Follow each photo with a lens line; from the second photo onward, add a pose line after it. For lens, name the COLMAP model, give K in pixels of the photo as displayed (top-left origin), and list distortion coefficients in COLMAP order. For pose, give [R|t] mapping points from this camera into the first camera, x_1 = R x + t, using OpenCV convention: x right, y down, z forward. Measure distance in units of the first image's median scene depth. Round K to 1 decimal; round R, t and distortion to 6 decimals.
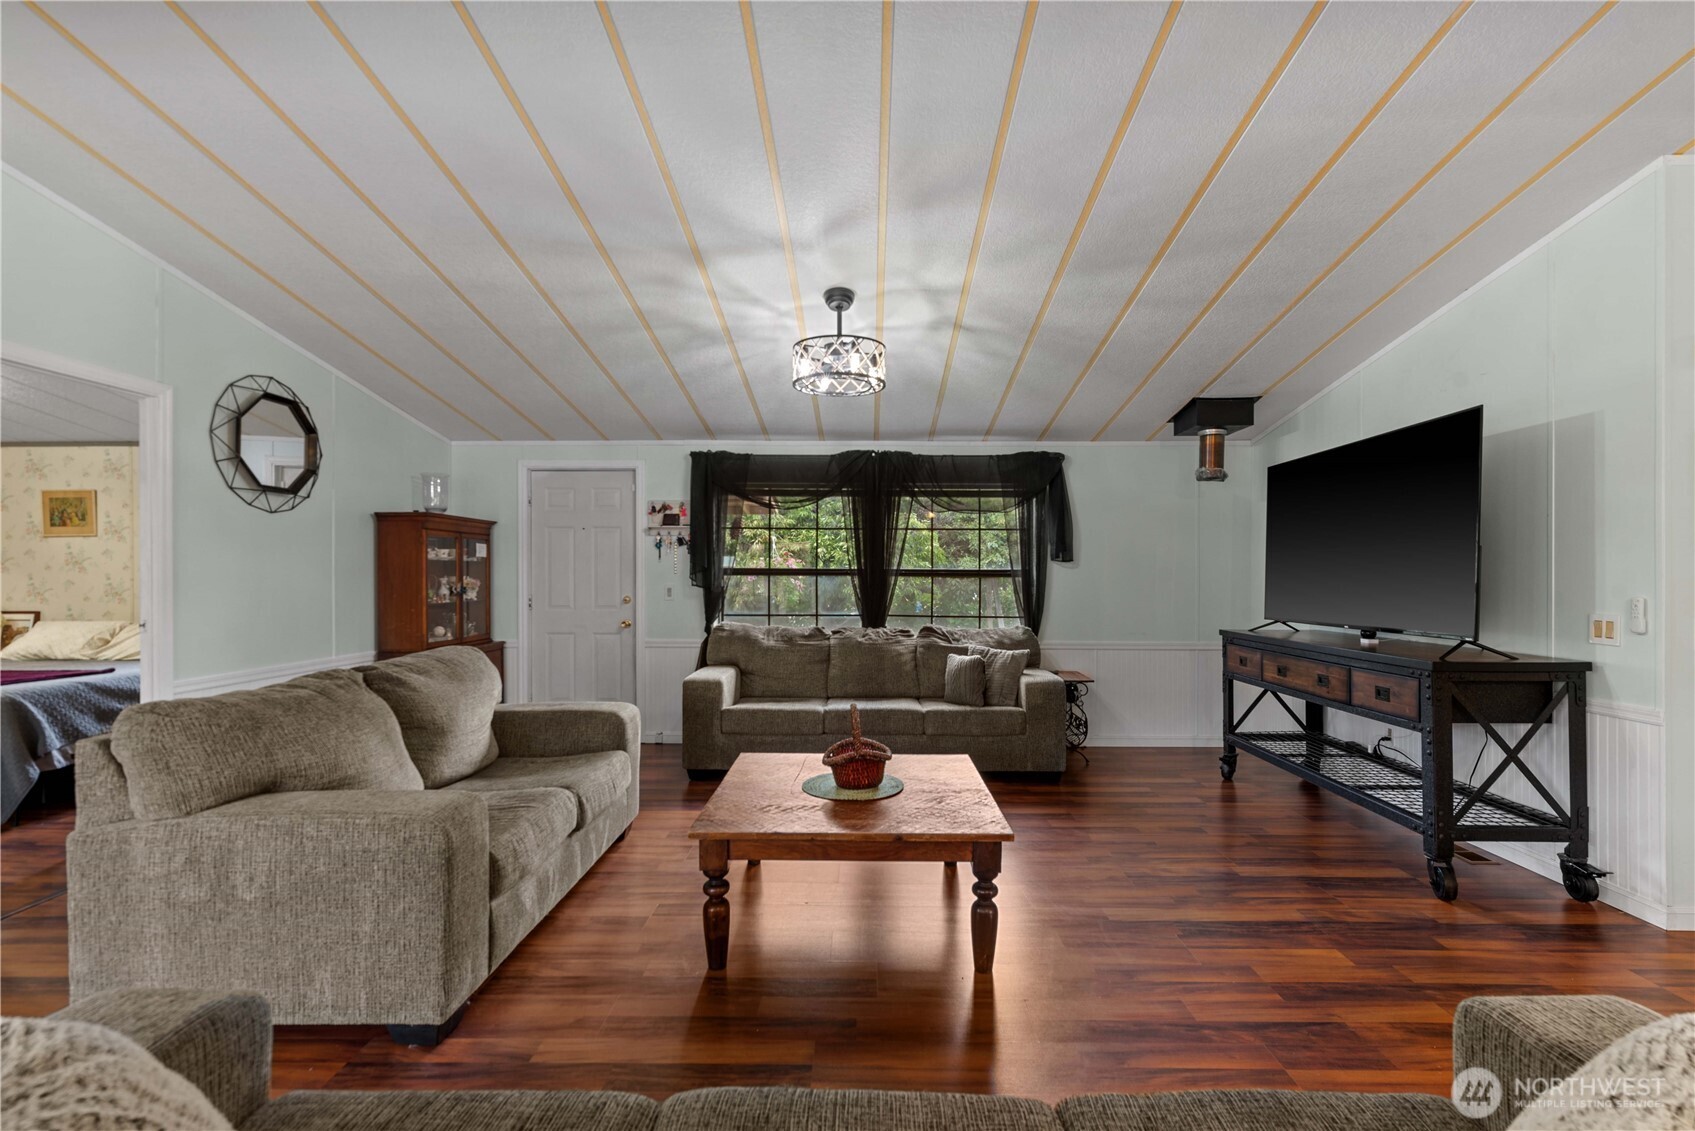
lens RADIAL K [[739.6, 0, 852.8], [0, 739.6, 580.5], [0, 0, 1]] dist [0.001153, -0.000278]
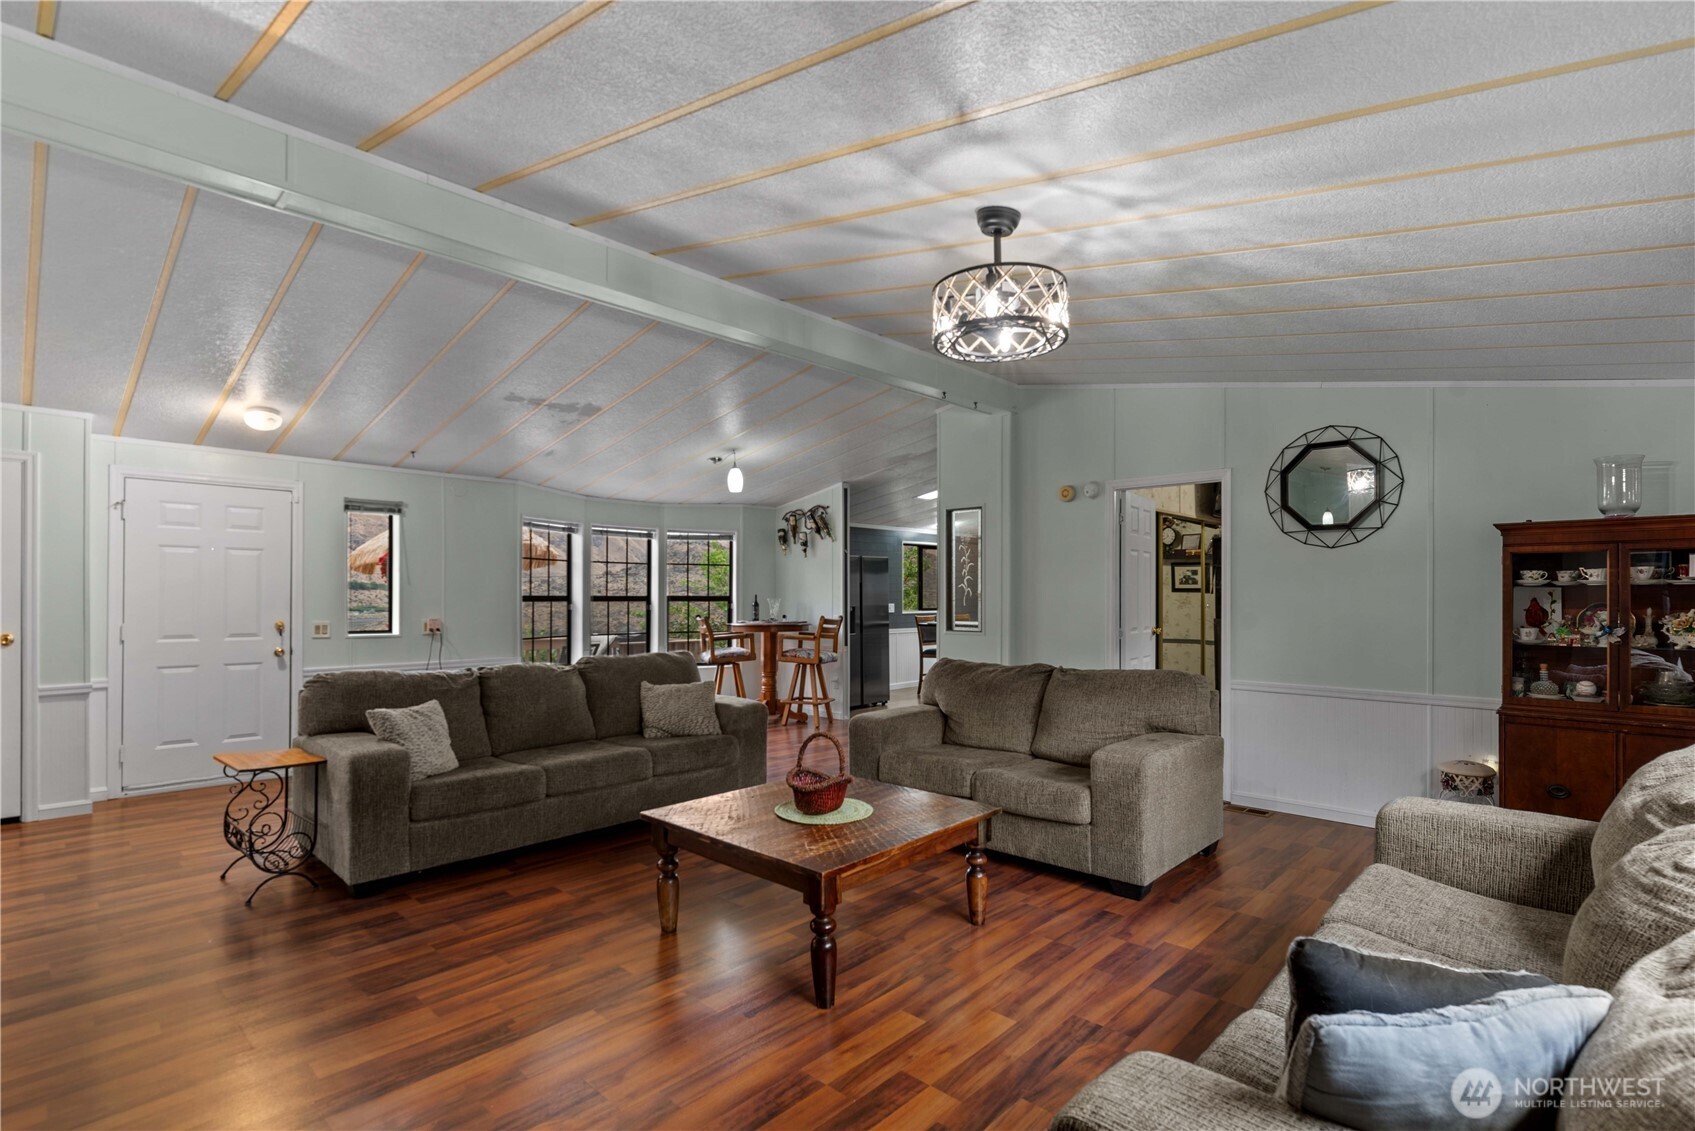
lens RADIAL K [[804.9, 0, 862.9], [0, 804.9, 588.9], [0, 0, 1]] dist [-0.003255, -0.000126]
pose [[-0.668447, -0.007300, -0.743724, 0.458517], [-0.007560, 0.999967, -0.003020, -0.017012], [0.743721, 0.003604, -0.668480, 1.021250]]
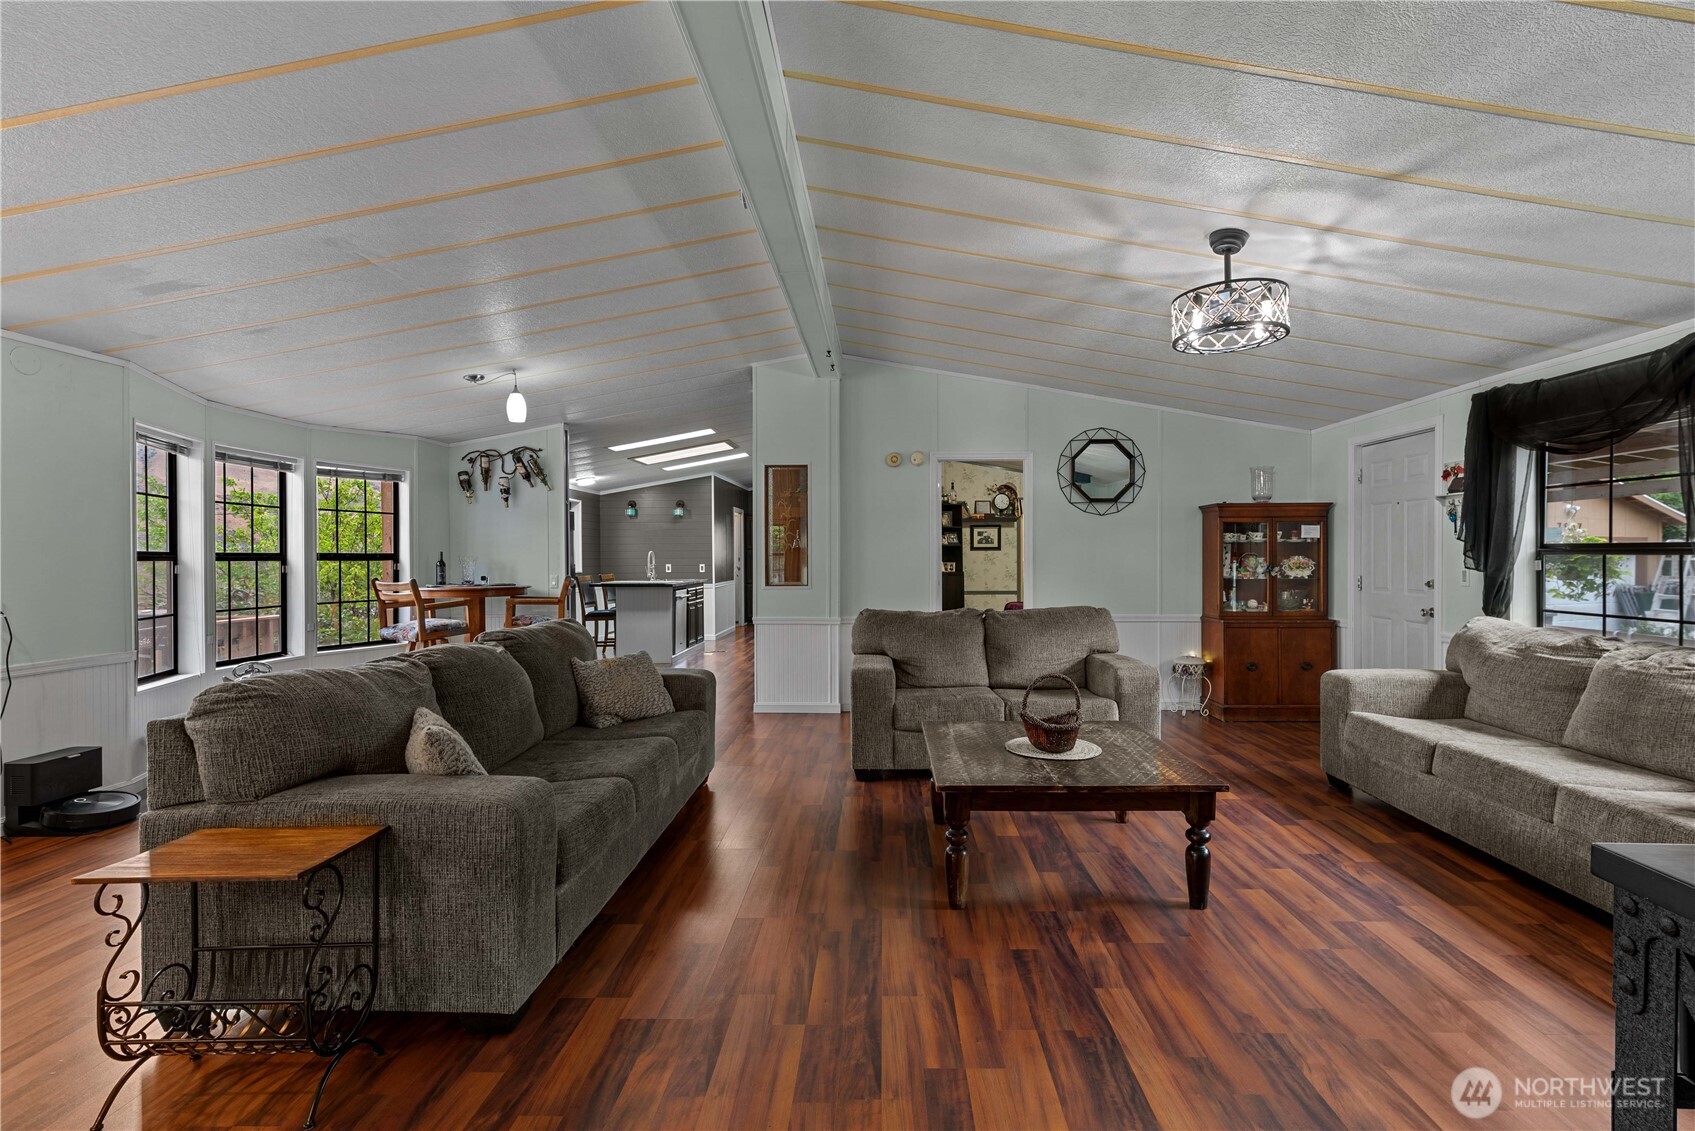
lens RADIAL K [[757.9, 0, 878.9], [0, 757.9, 563.3], [0, 0, 1]] dist [0.002887, 0.000053]
pose [[0.008877, 0.008614, -0.999924, 0.633591], [-0.004551, 0.999953, 0.008573, -0.002359], [0.999950, 0.004474, 0.008916, 0.415160]]
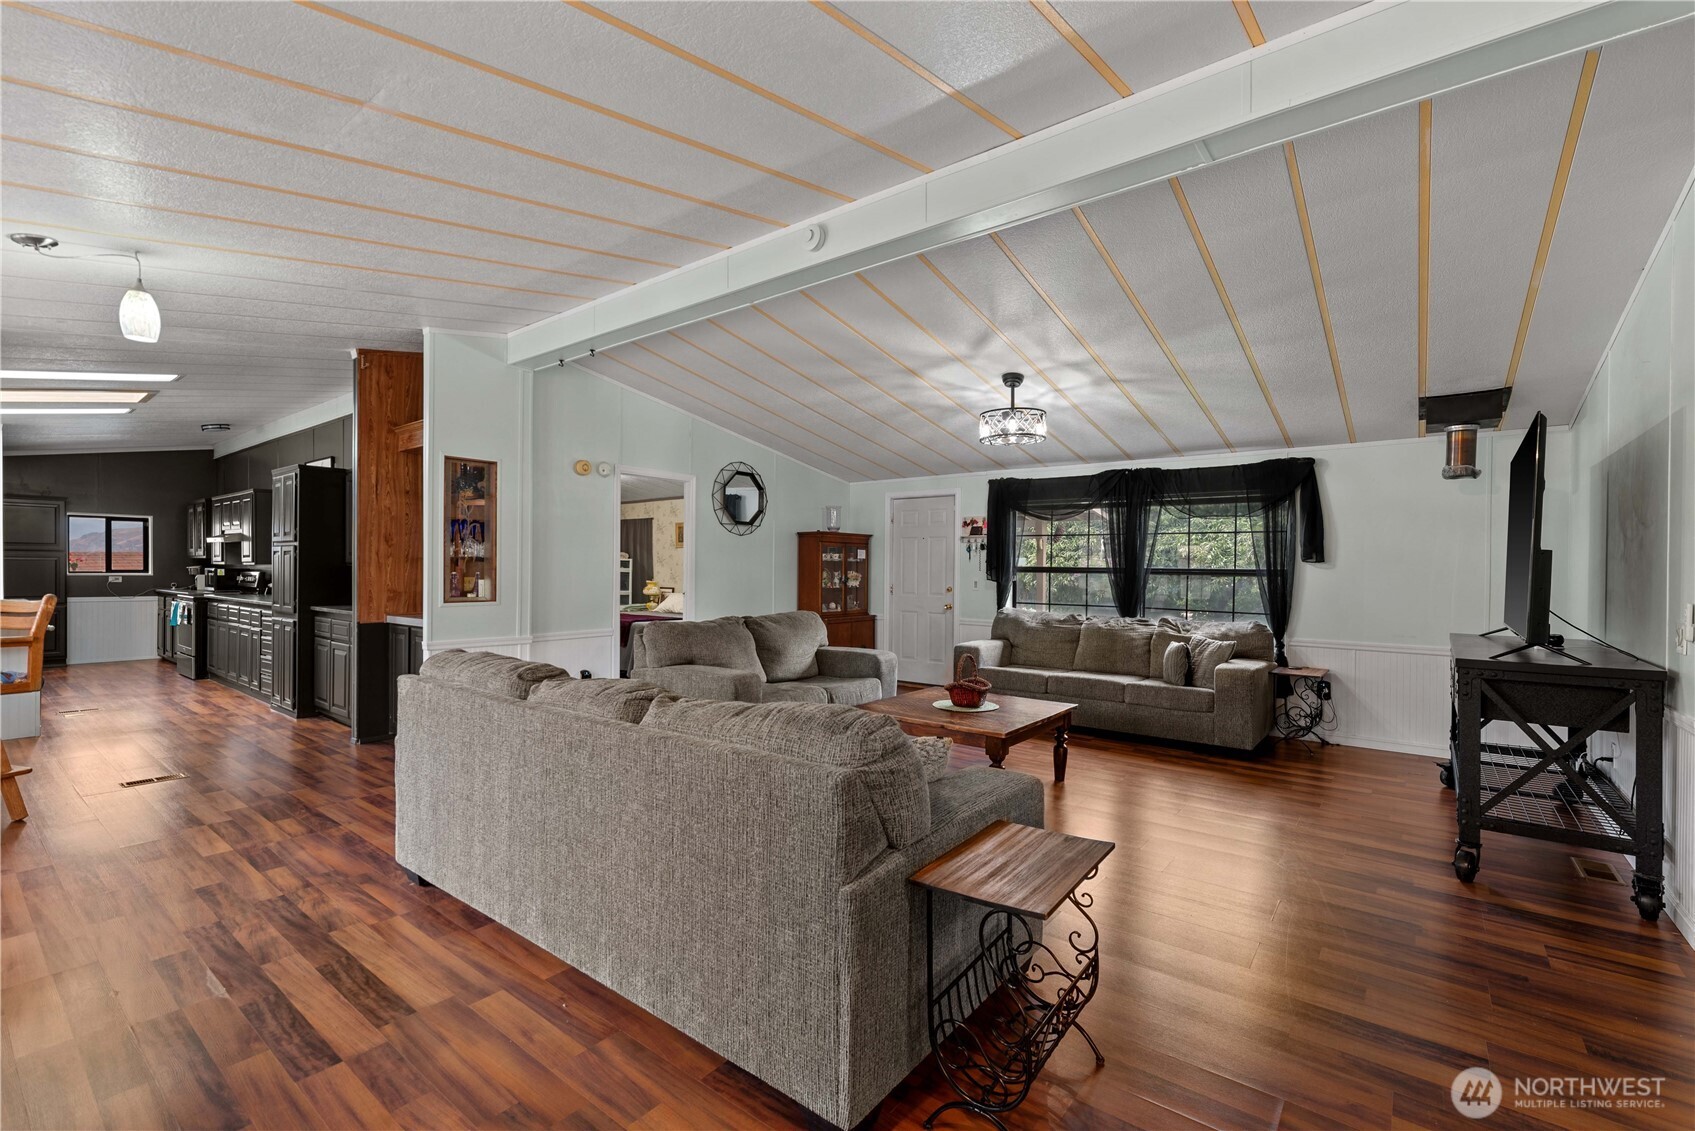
lens RADIAL K [[719.3, 0, 859.2], [0, 719.3, 574.6], [0, 0, 1]] dist [-0.000137, -0.000176]
pose [[0.803902, 0.011950, -0.594642, 0.411578], [-0.013833, 0.999903, 0.001394, -0.001011], [0.594601, 0.007105, 0.803990, -0.208972]]
